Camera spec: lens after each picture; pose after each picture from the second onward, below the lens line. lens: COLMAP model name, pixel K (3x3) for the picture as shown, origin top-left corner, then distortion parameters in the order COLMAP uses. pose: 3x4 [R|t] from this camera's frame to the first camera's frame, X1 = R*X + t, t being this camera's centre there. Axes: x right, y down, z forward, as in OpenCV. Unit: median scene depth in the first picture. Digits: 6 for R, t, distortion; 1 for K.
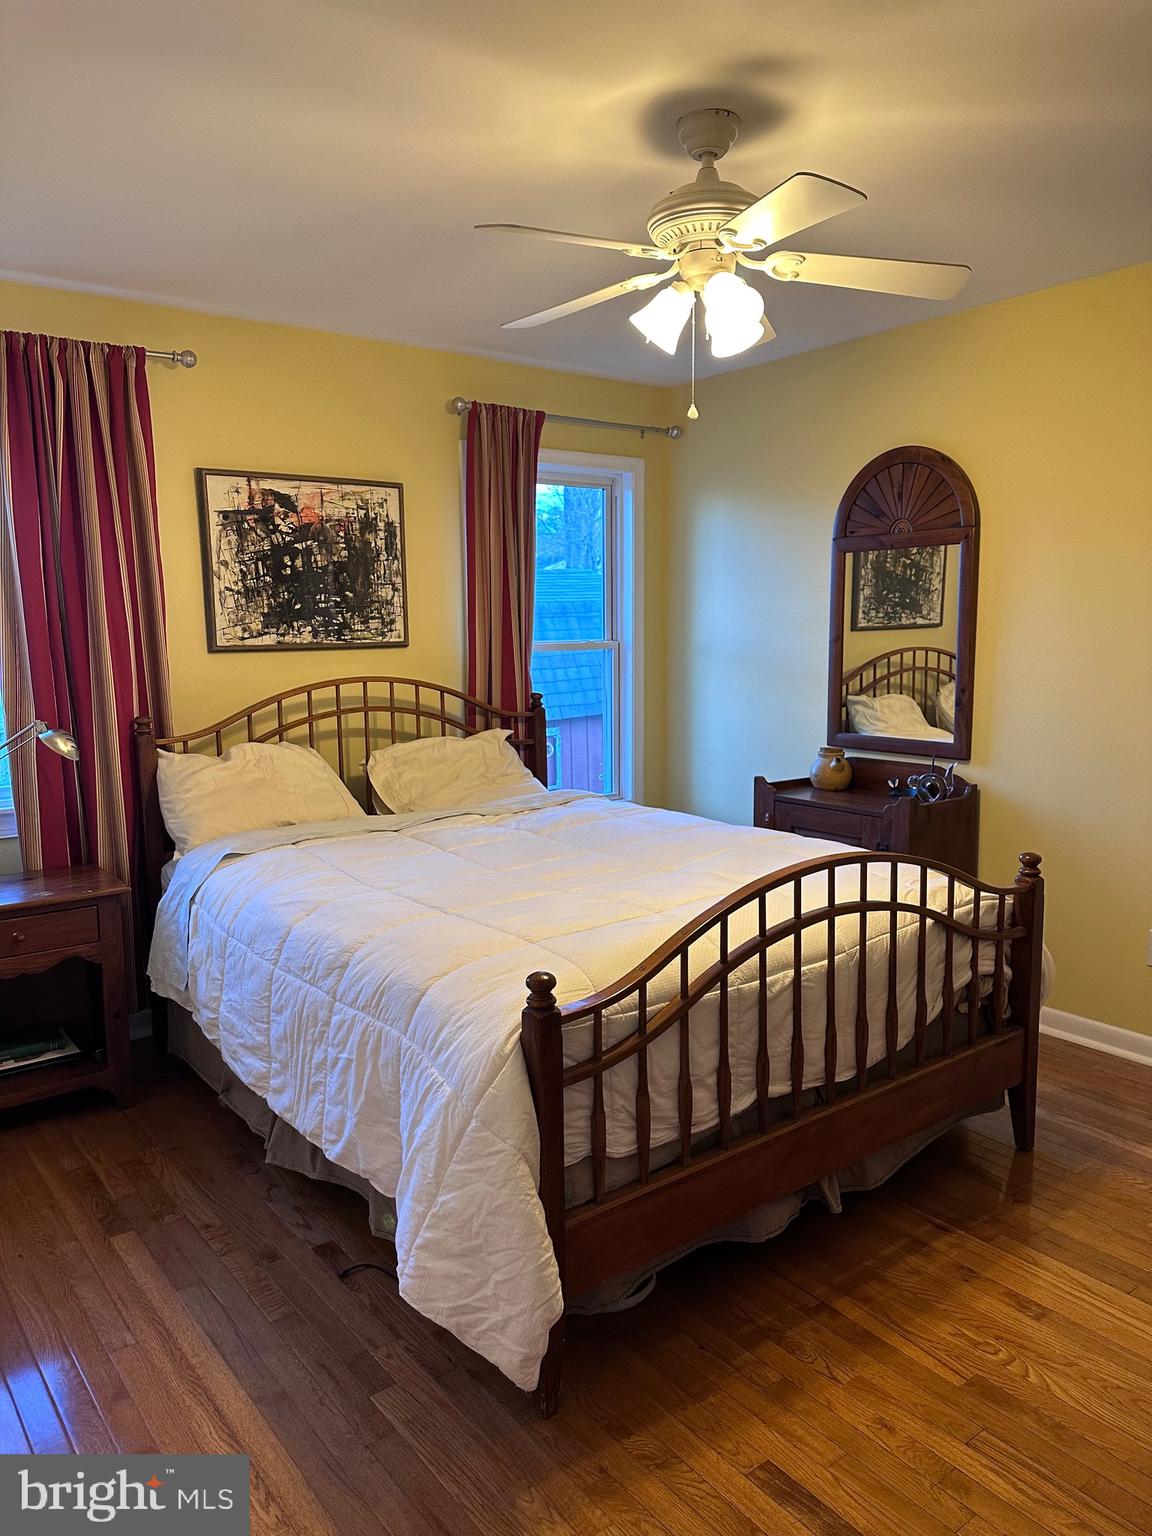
lens RADIAL K [[1076.4, 0, 579.9], [0, 1076.4, 764.6], [0, 0, 1]] dist [0.058342, -0.040492]
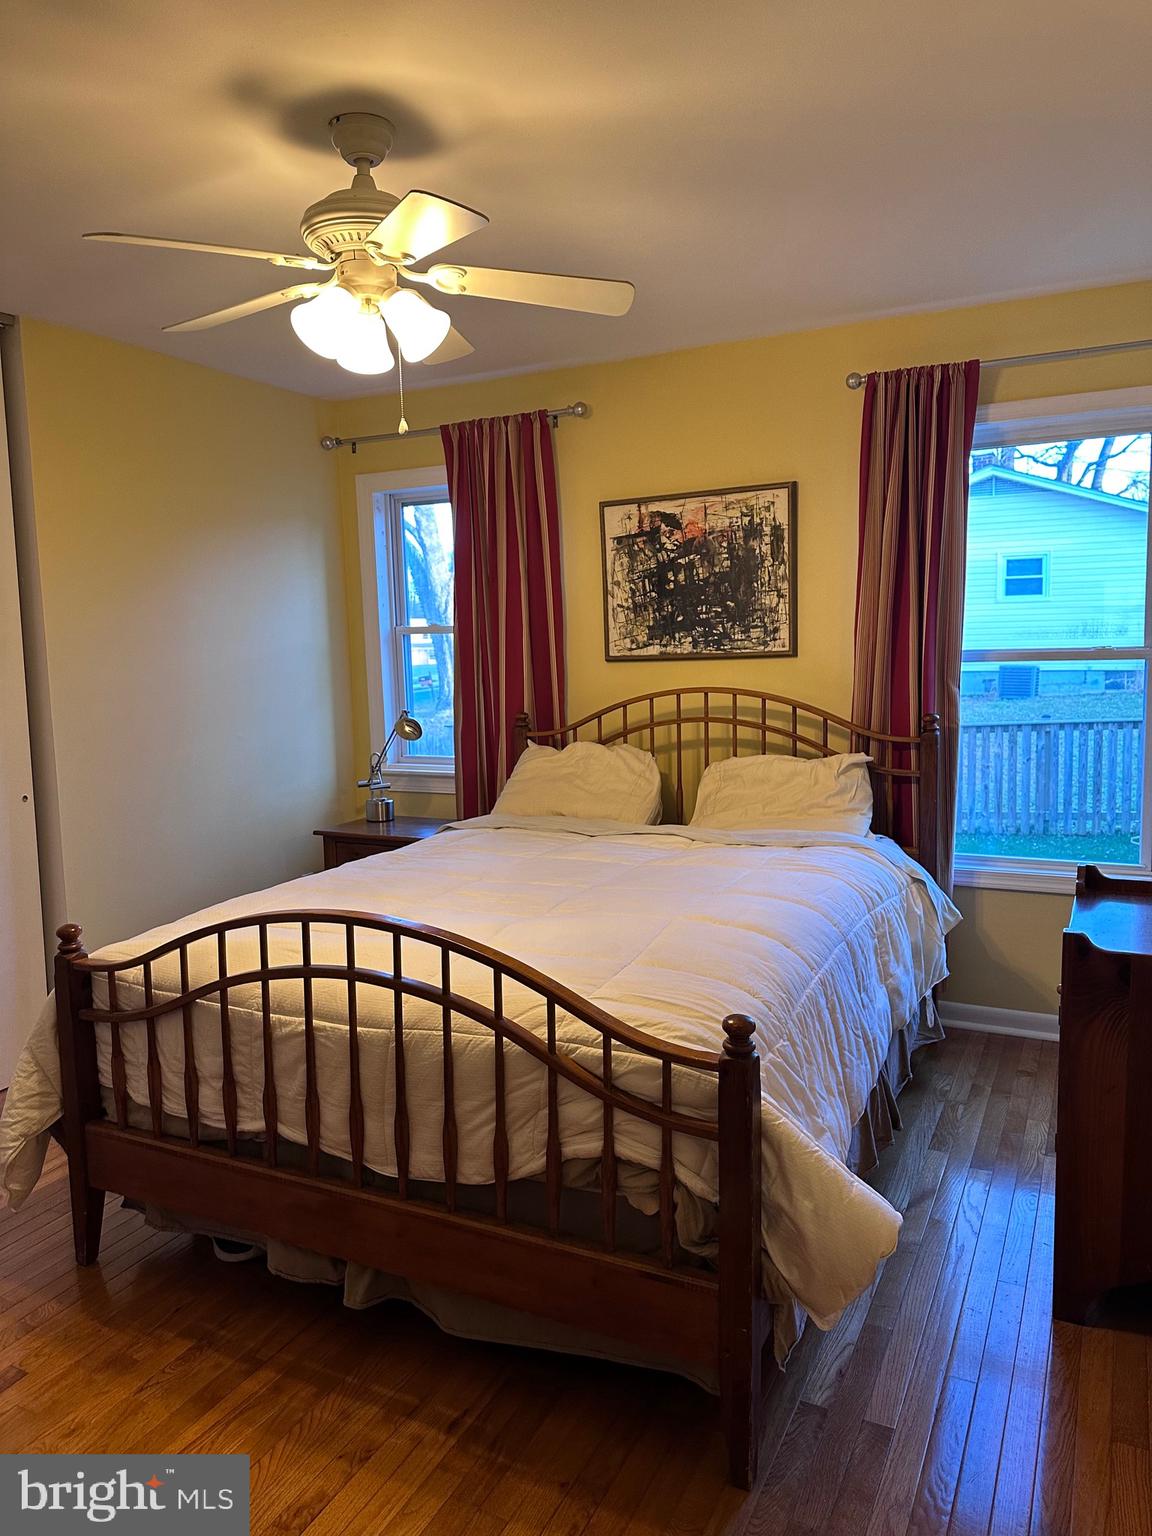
lens RADIAL K [[1076.4, 0, 579.8], [0, 1076.4, 773.8], [0, 0, 1]] dist [0.058342, -0.040492]
pose [[0.431612, 0.109771, -0.895355, 0.663339], [-0.090170, 0.992847, 0.078256, -0.070131], [0.897541, 0.046958, 0.438423, 0.463870]]
